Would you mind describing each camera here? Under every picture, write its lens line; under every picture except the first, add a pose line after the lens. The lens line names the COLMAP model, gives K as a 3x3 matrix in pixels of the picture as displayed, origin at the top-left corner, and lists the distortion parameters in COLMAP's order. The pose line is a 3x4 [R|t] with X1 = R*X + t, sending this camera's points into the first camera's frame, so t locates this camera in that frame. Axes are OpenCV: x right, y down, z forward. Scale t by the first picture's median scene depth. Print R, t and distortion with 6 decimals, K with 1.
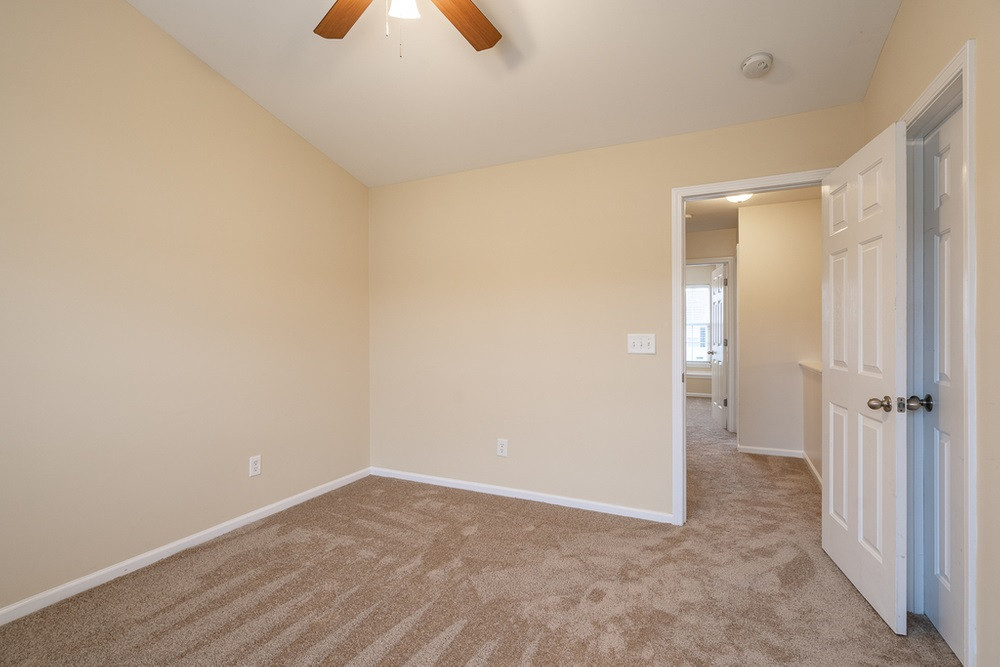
lens RADIAL K [[467.7, 0, 500.0], [0, 467.7, 333.5], [0, 0, 1]] dist [0.000502, 0.000231]
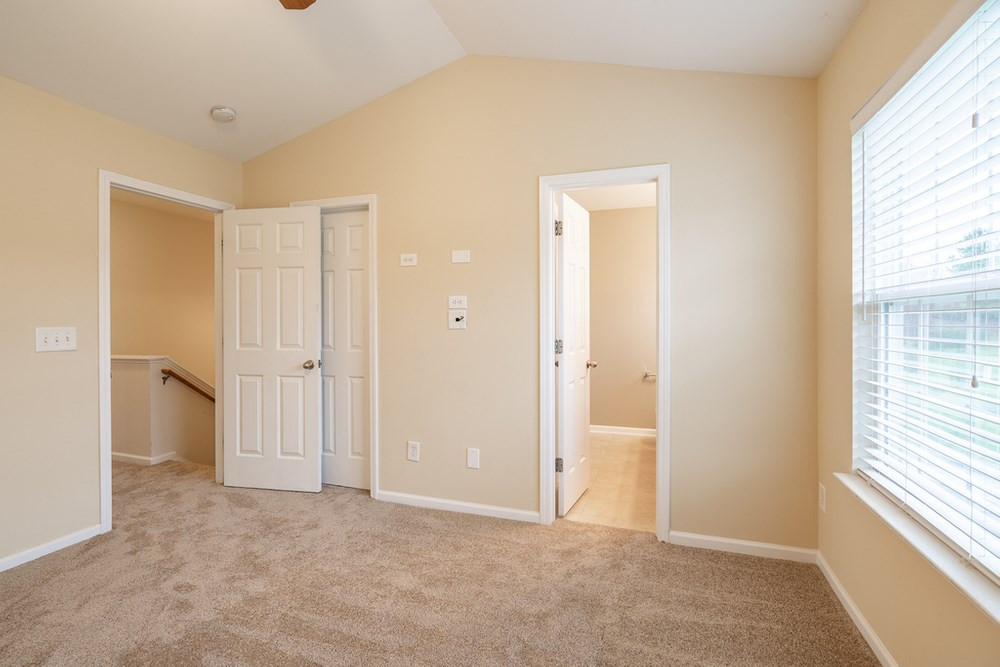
lens RADIAL K [[462.3, 0, 499.2], [0, 462.3, 323.1], [0, 0, 1]] dist [0.000795, 0.000164]
pose [[-0.111614, -0.001576, 0.993750, -0.734191], [0.009215, 0.999954, 0.002621, -0.001274], [-0.993709, 0.009450, -0.111595, 0.380506]]
